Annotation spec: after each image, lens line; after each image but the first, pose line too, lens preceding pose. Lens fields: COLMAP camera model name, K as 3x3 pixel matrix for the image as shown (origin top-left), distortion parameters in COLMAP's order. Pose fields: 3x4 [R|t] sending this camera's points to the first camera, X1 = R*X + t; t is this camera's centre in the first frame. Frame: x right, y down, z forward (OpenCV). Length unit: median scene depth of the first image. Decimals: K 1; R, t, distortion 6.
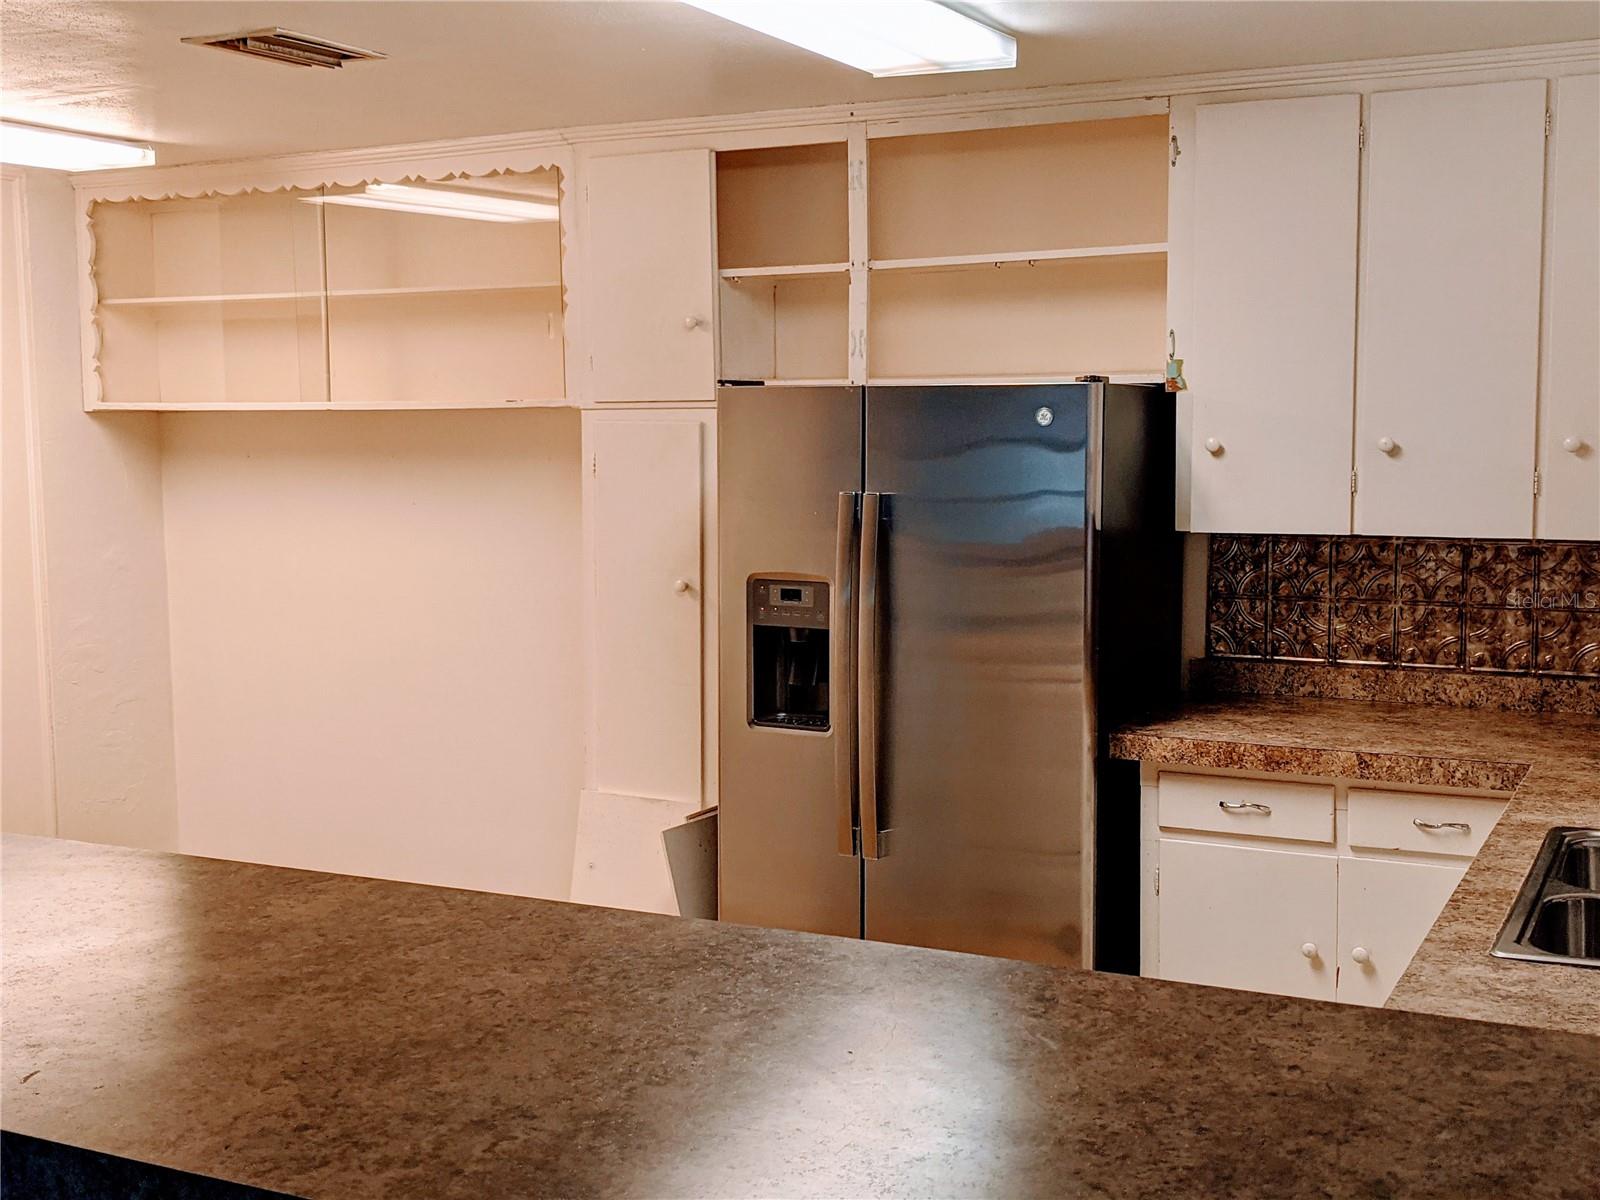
lens RADIAL K [[1833.3, 0, 800.0], [0, 1833.3, 600.0], [0, 0, 1]] dist [0.043887, -0.148161]
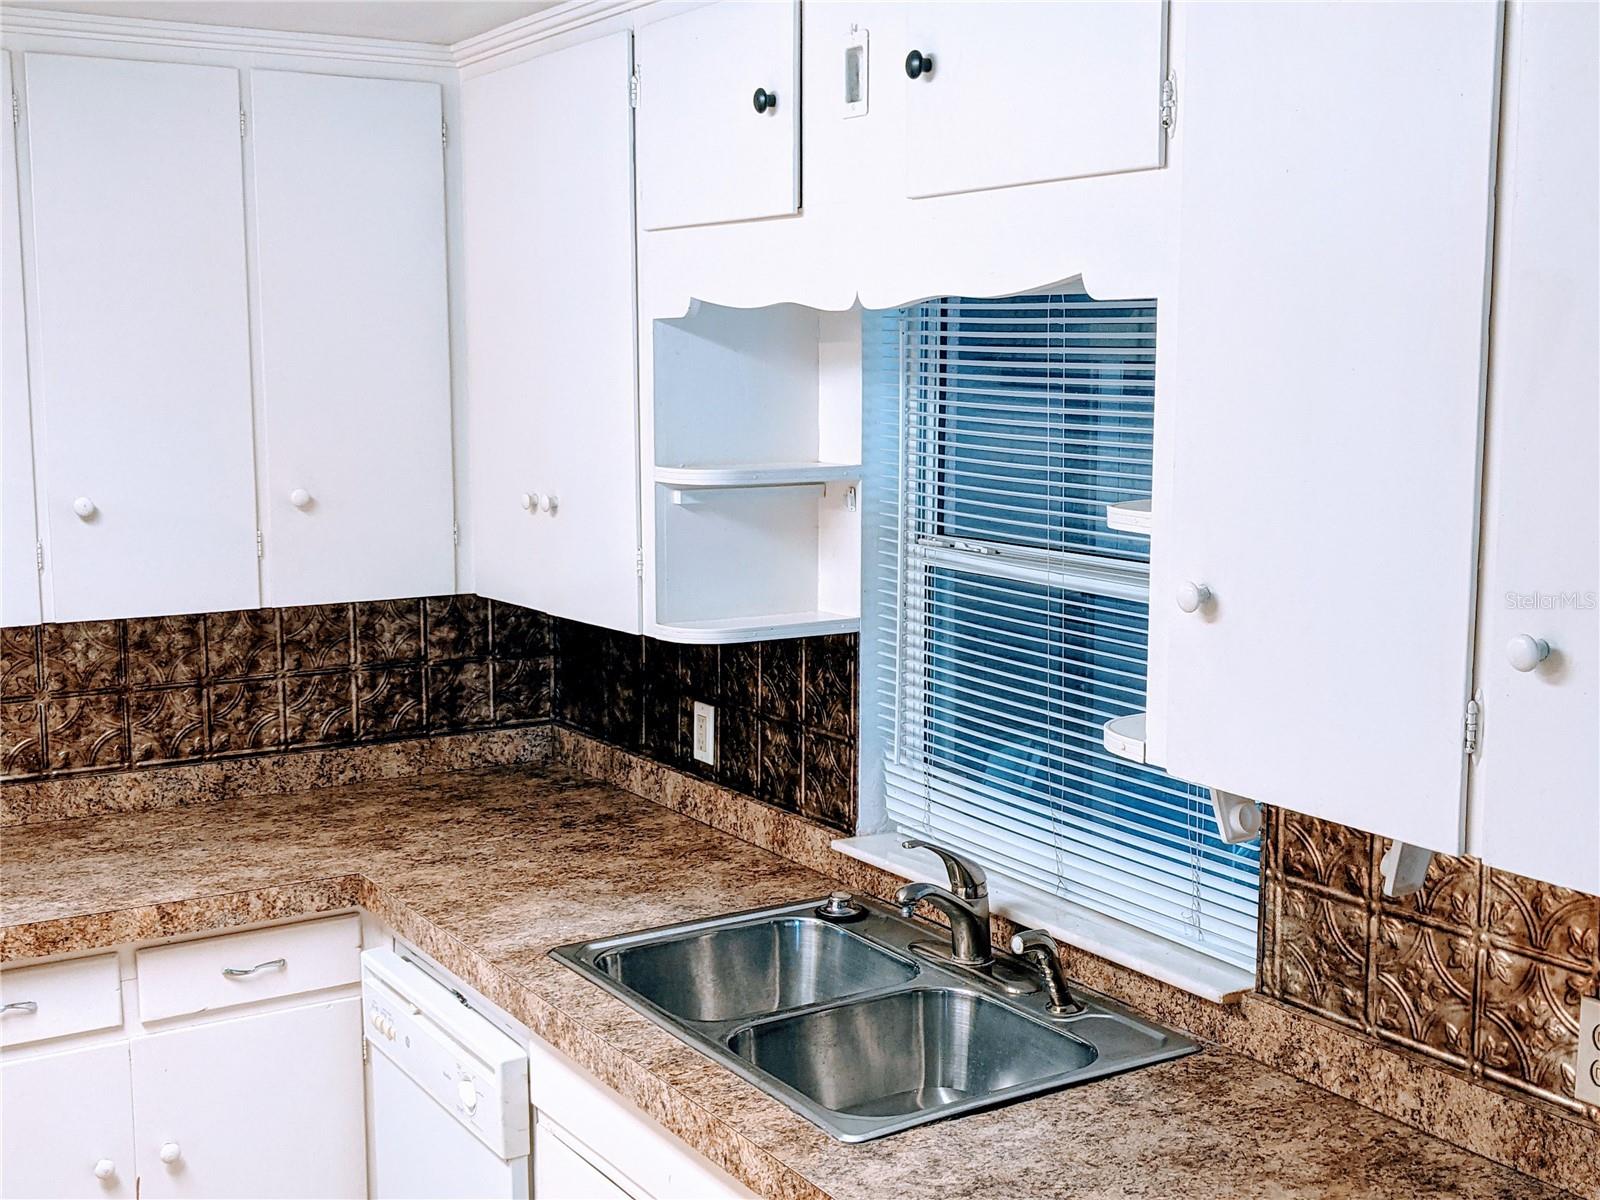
lens RADIAL K [[1833.3, 0, 800.0], [0, 1833.3, 600.0], [0, 0, 1]] dist [0.043887, -0.148161]
pose [[0.515185, -0.096200, 0.851663, -0.193316], [0.087801, 0.994377, 0.059208, -0.062874], [-0.852570, 0.044273, 0.520735, 0.324305]]
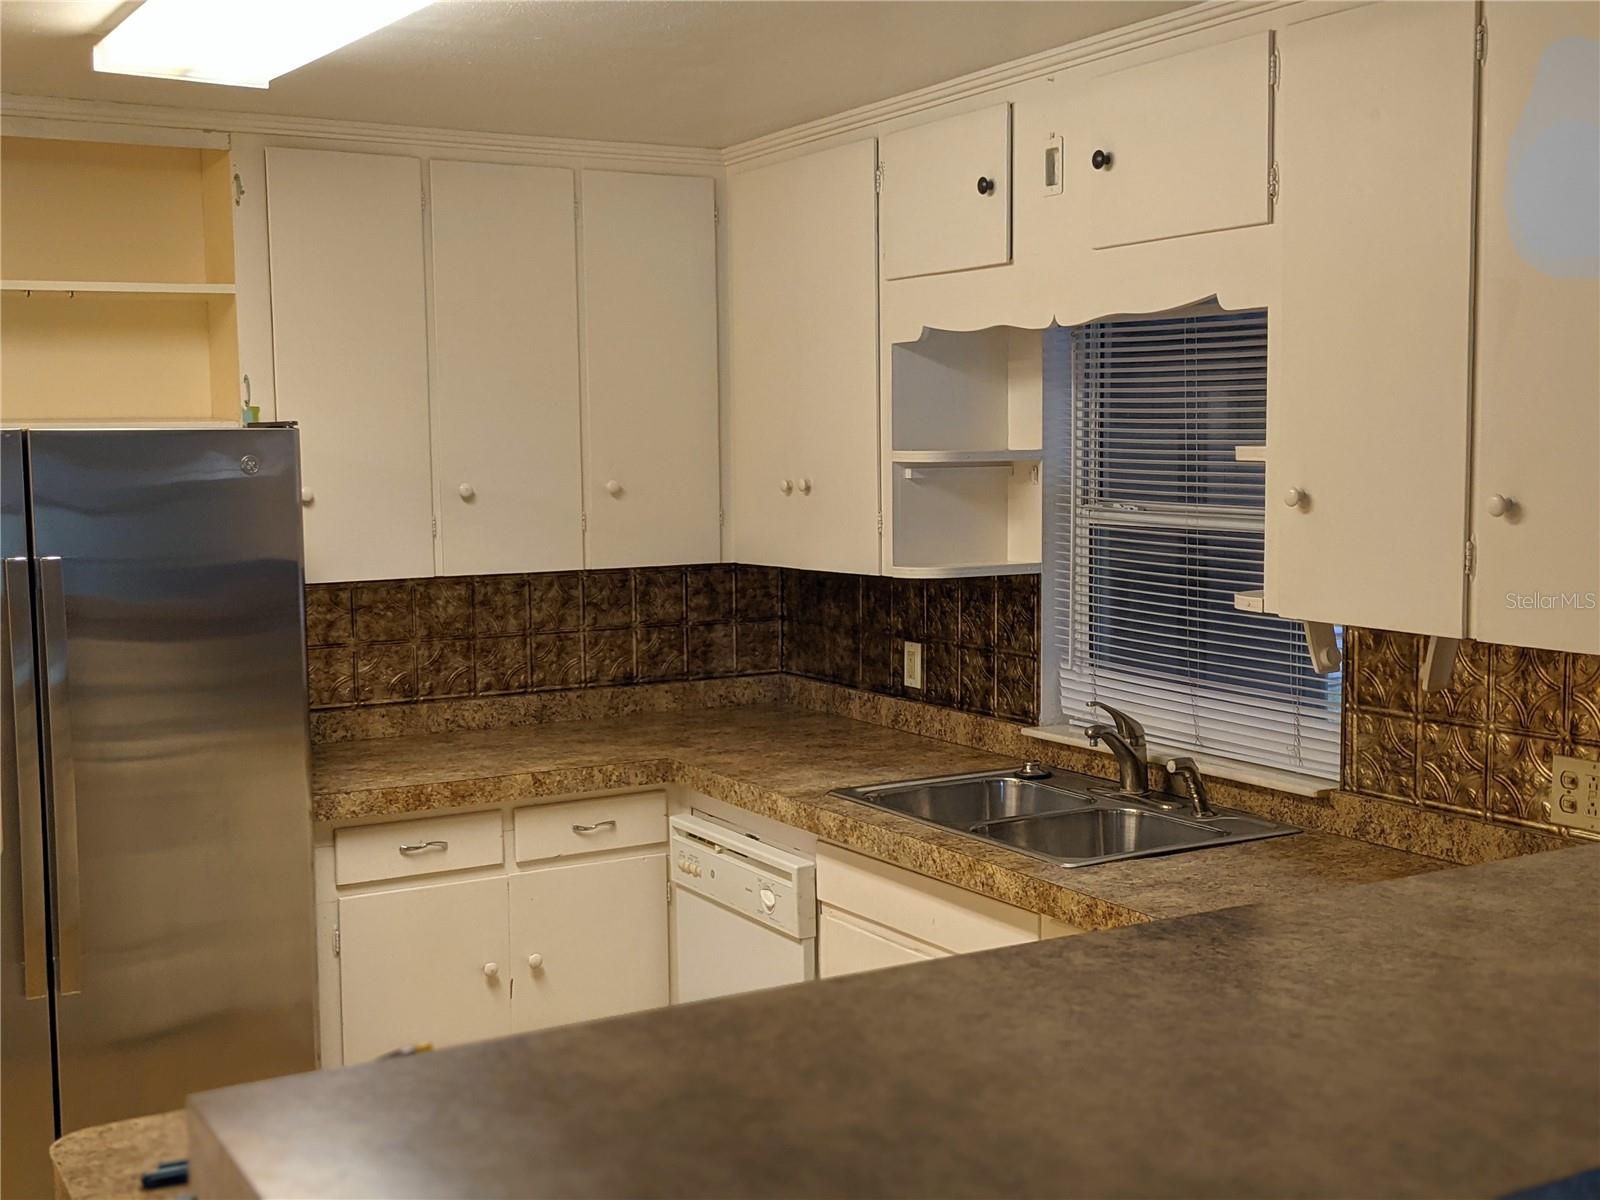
lens RADIAL K [[1780.6, 0, 810.3], [0, 1780.6, 607.4], [0, 0, 1]] dist [0.056633, -0.252158]
pose [[0.553977, -0.071023, 0.829497, -0.428909], [0.095882, 0.995168, 0.021173, -0.018697], [-0.826992, 0.067804, 0.558110, 0.252357]]
